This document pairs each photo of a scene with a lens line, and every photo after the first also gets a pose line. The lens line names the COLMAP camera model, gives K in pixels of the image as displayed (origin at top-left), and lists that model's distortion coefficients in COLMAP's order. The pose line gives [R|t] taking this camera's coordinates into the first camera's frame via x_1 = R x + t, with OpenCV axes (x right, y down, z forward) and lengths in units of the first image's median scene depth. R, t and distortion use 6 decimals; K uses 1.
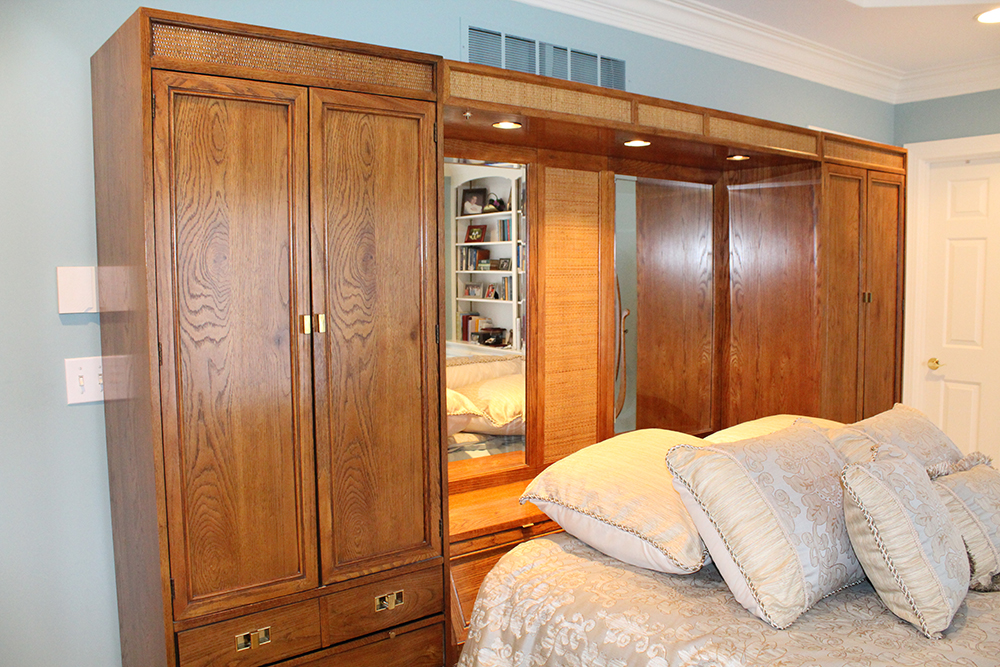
lens RADIAL K [[833.6, 0, 500.0], [0, 833.6, 333.5], [0, 0, 1]] dist [-0.165282, 0.140694]
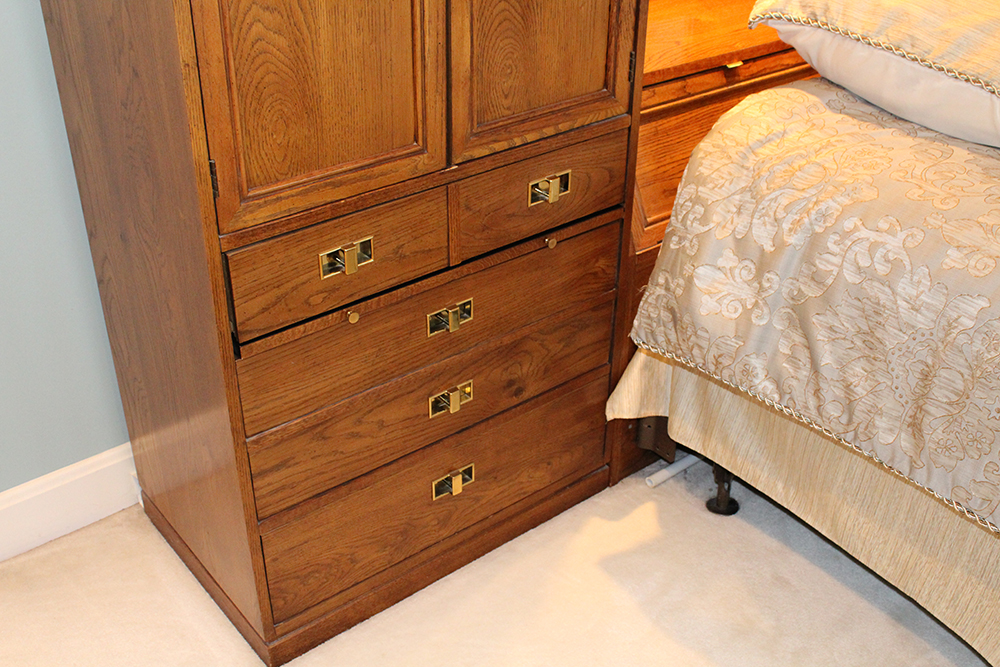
lens RADIAL K [[1078.6, 0, 482.8], [0, 1078.6, 324.2], [0, 0, 1]] dist [-0.125424, 0.148920]
pose [[0.999773, 0.008625, 0.019485, -0.198786], [-0.016458, 0.893394, 0.448972, 0.062816], [-0.013535, -0.449191, 0.893333, 0.252185]]
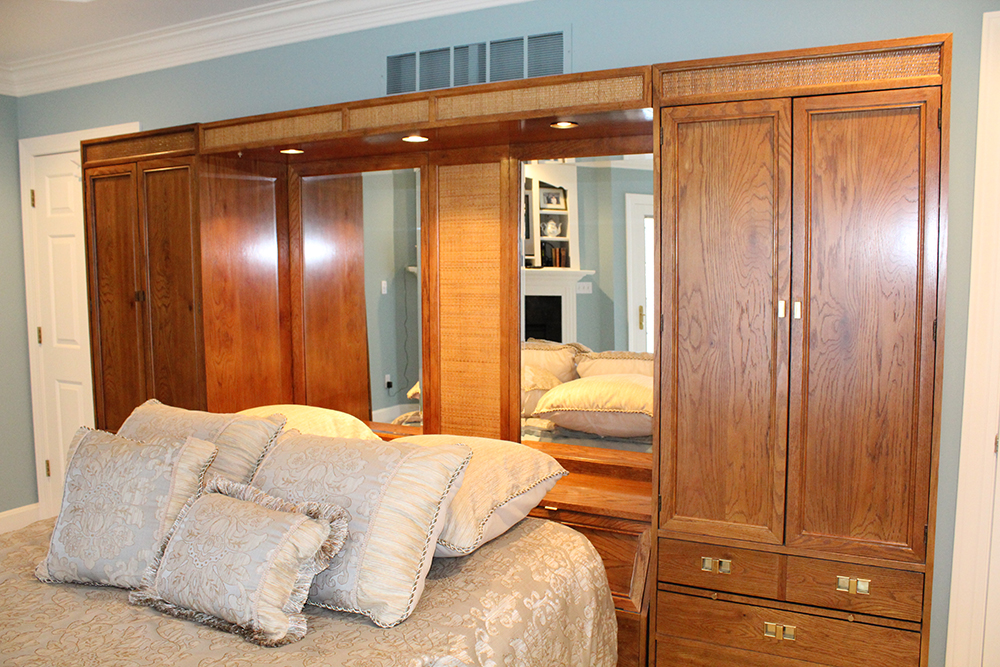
lens RADIAL K [[833.6, 0, 500.0], [0, 833.6, 333.5], [0, 0, 1]] dist [-0.165282, 0.140694]
pose [[0.397854, 0.085962, -0.913413, 1.543217], [-0.064059, 0.995774, 0.065811, -0.088684], [0.915210, 0.032329, 0.401679, 0.929387]]
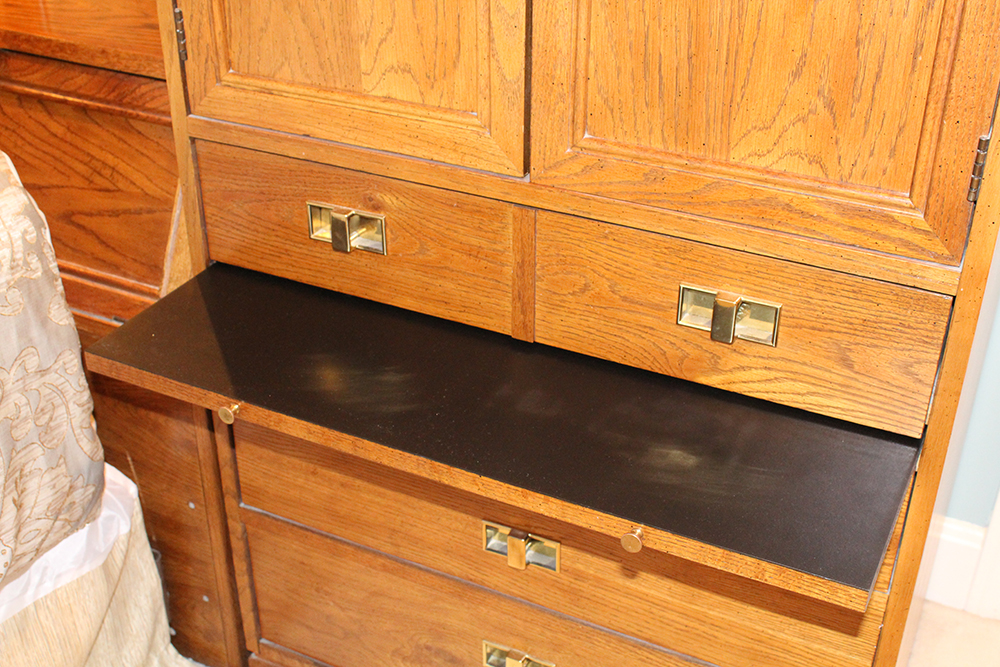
lens RADIAL K [[1230.8, 0, 500.0], [0, 1230.8, 333.5], [0, 0, 1]] dist [-0.078269, 0.075862]
pose [[0.432367, 0.468281, -0.770566, 1.160993], [-0.076428, 0.870529, 0.486146, 0.043879], [0.898453, -0.151300, 0.412178, 1.470066]]
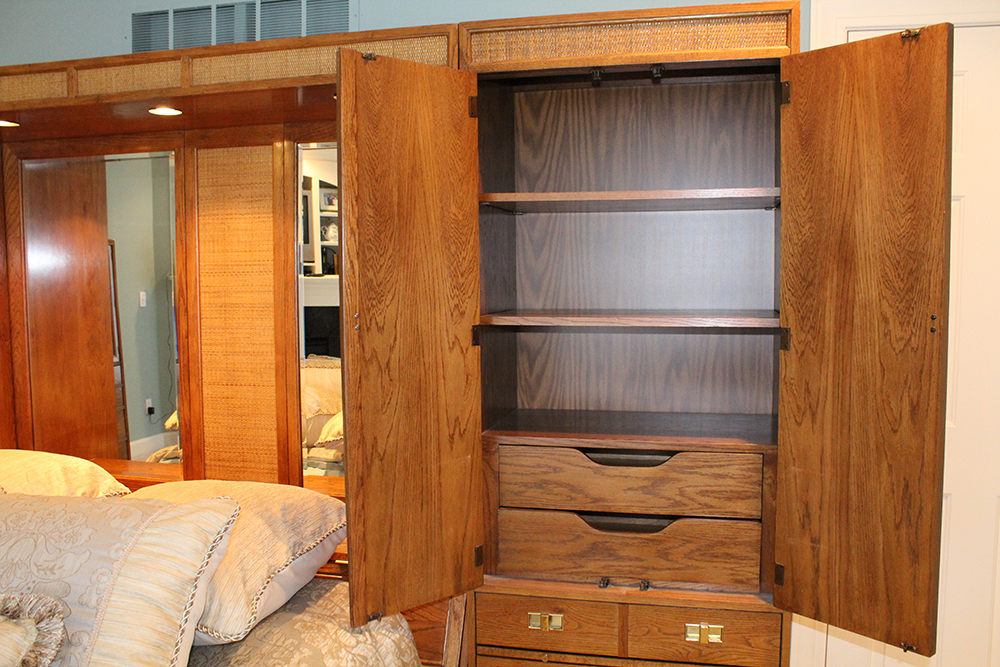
lens RADIAL K [[862.6, 0, 500.0], [0, 862.6, 333.5], [0, 0, 1]] dist [-0.169904, 0.152223]
pose [[0.616042, 0.063379, -0.785159, 1.384195], [-0.057047, 0.997730, 0.035779, -0.080694], [0.785645, 0.022750, 0.618260, 1.005986]]
